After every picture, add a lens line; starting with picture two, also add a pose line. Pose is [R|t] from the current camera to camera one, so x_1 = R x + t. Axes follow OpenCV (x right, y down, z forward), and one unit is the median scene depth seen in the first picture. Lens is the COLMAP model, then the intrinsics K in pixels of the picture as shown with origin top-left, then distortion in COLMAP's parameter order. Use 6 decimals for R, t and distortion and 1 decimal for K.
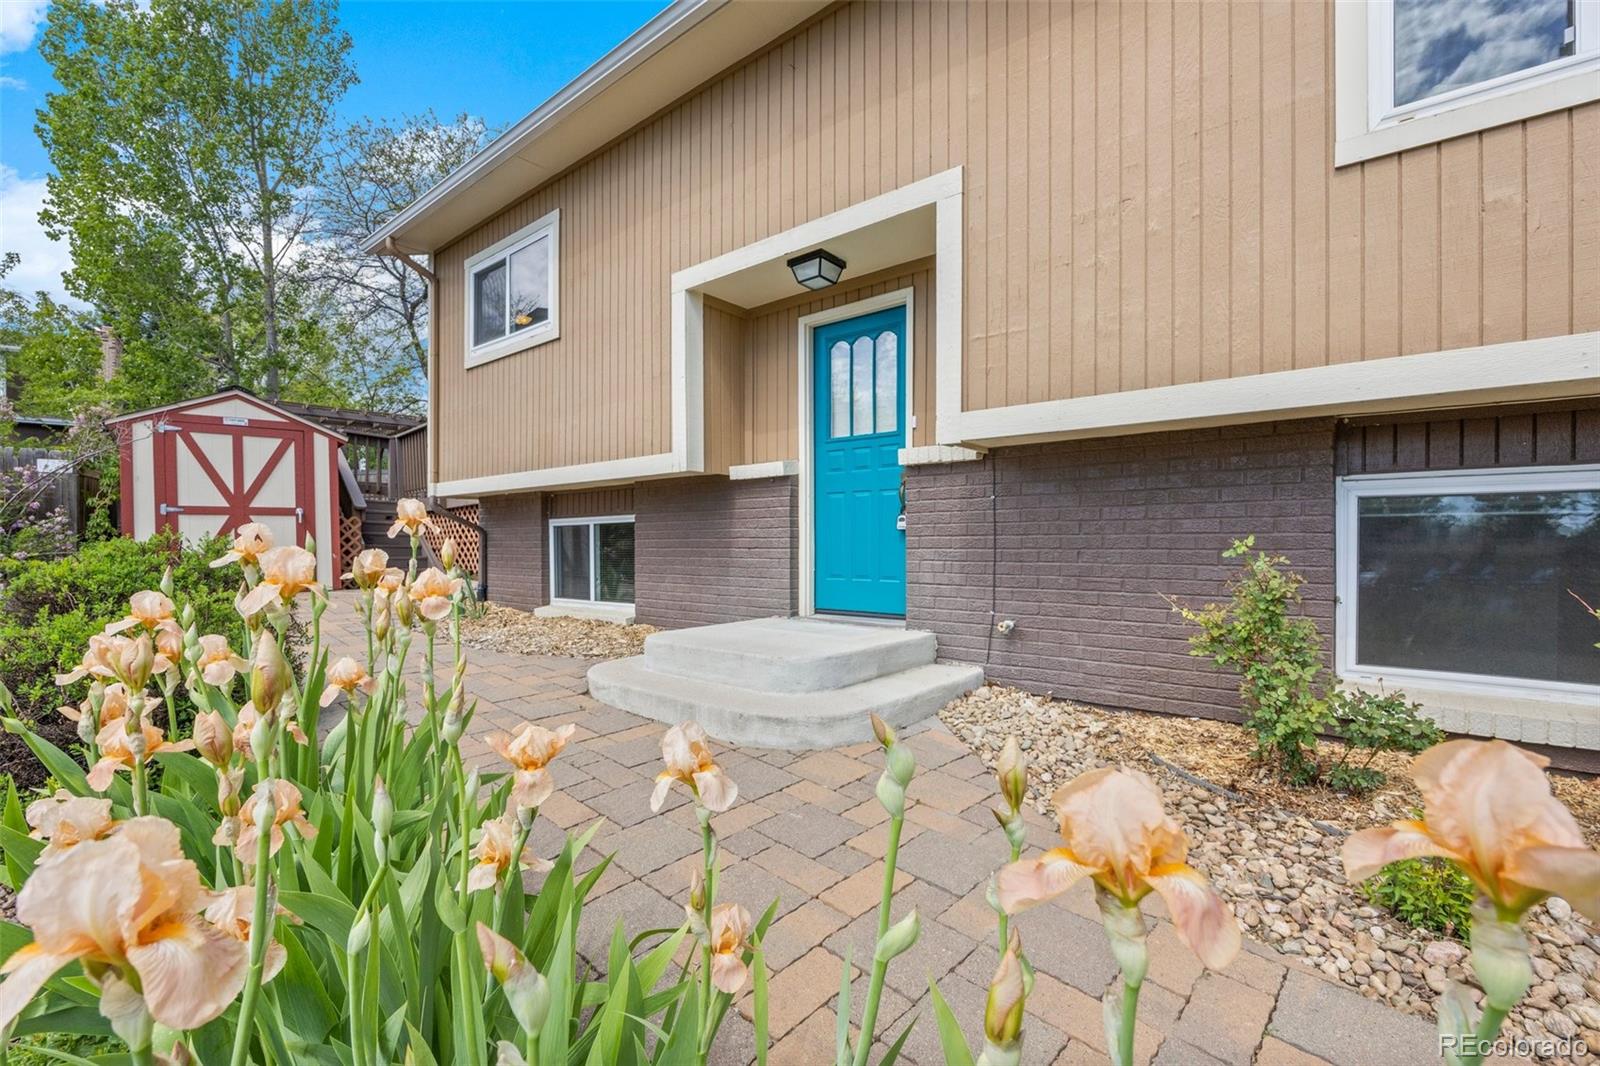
lens RADIAL K [[704.0, 0, 797.1], [0, 704.0, 542.5], [0, 0, 1]] dist [-0.005323, 0.000451]
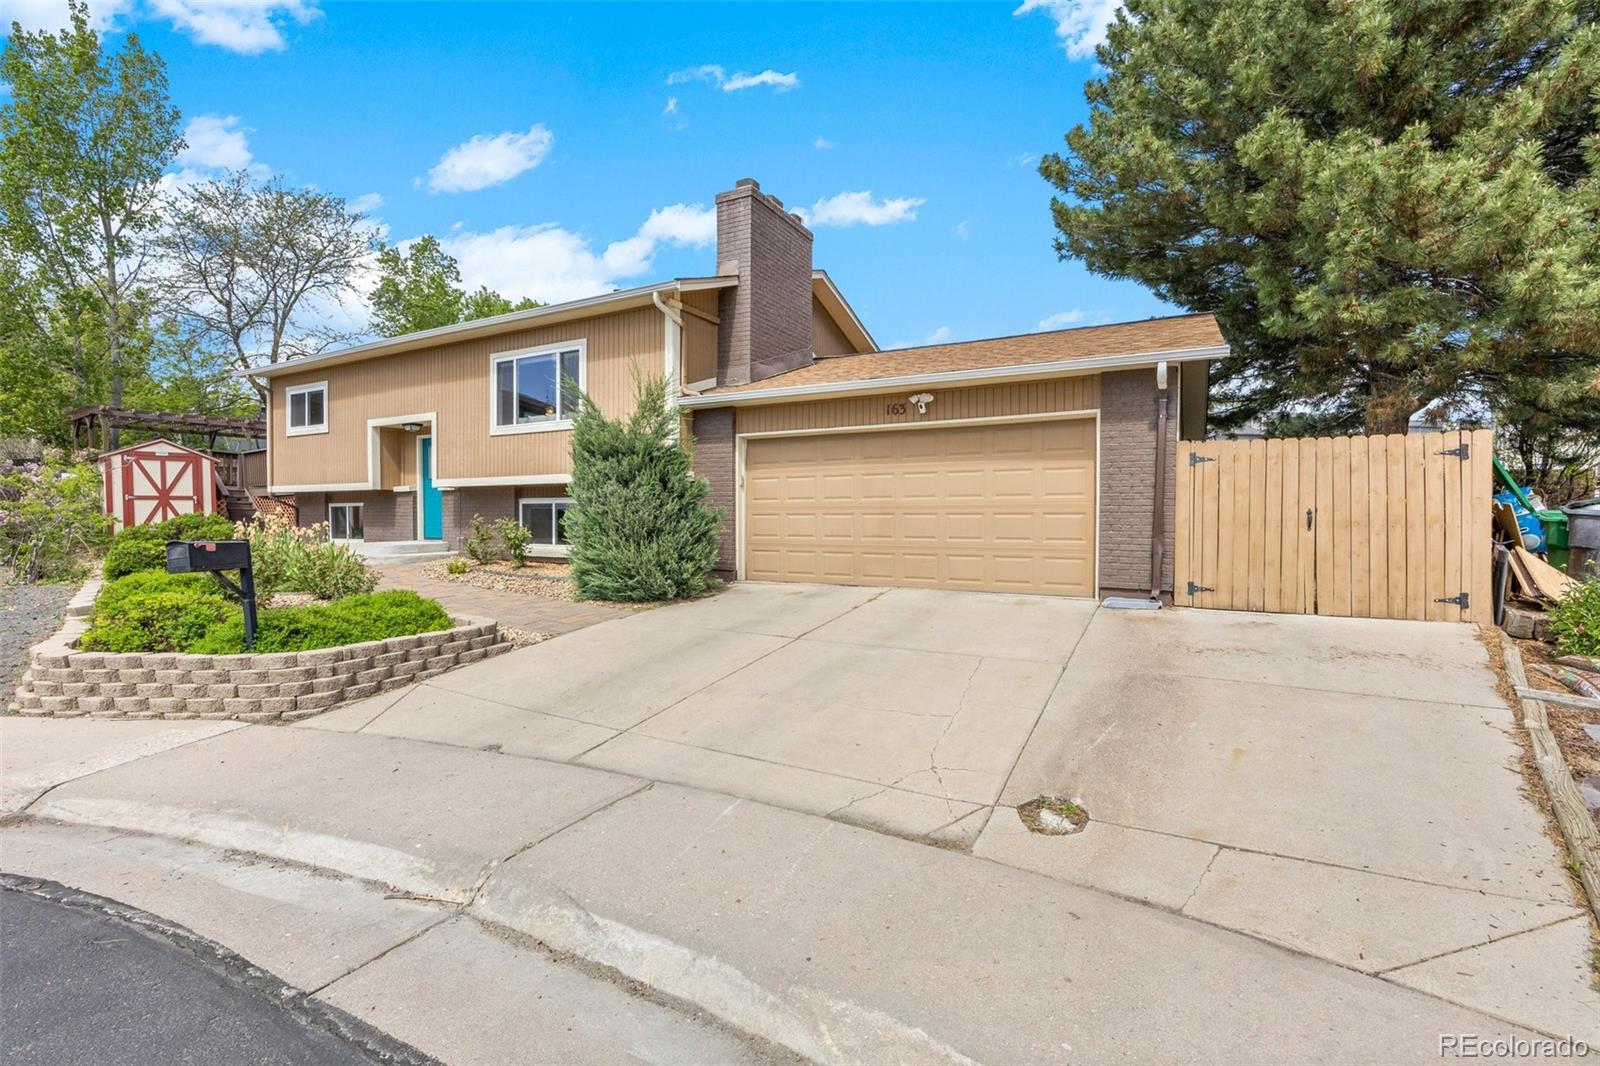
lens RADIAL K [[704.0, 0, 788.9], [0, 704.0, 527.9], [0, 0, 1]] dist [-0.005323, 0.000451]
pose [[0.983439, -0.000231, 0.181240, 0.942989], [-0.003614, 0.999775, 0.020883, -0.009558], [-0.181205, -0.021192, 0.983217, -2.025841]]
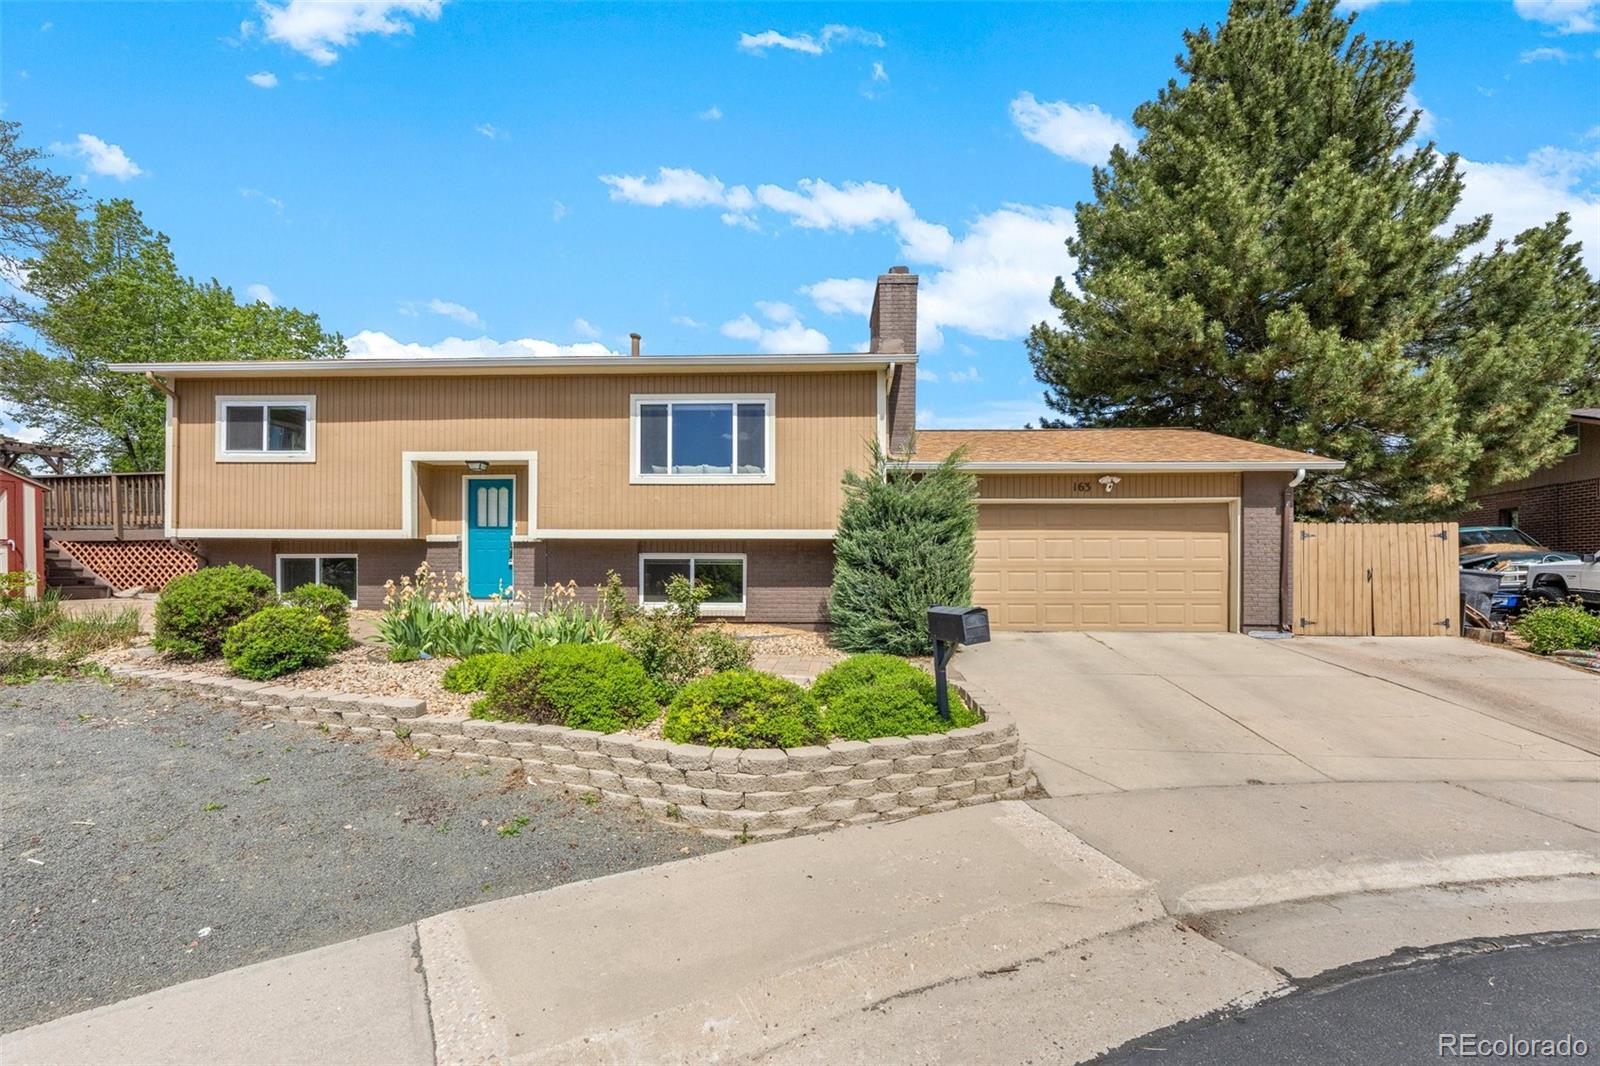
lens RADIAL K [[658.8, 0, 795.4], [0, 658.8, 568.4], [0, 0, 1]] dist [-0.002179, -0.000034]
pose [[0.798965, 0.002559, 0.601372, -0.424803], [-0.007043, 0.999962, 0.005102, -0.021501], [-0.601337, -0.008312, 0.798953, -1.422658]]
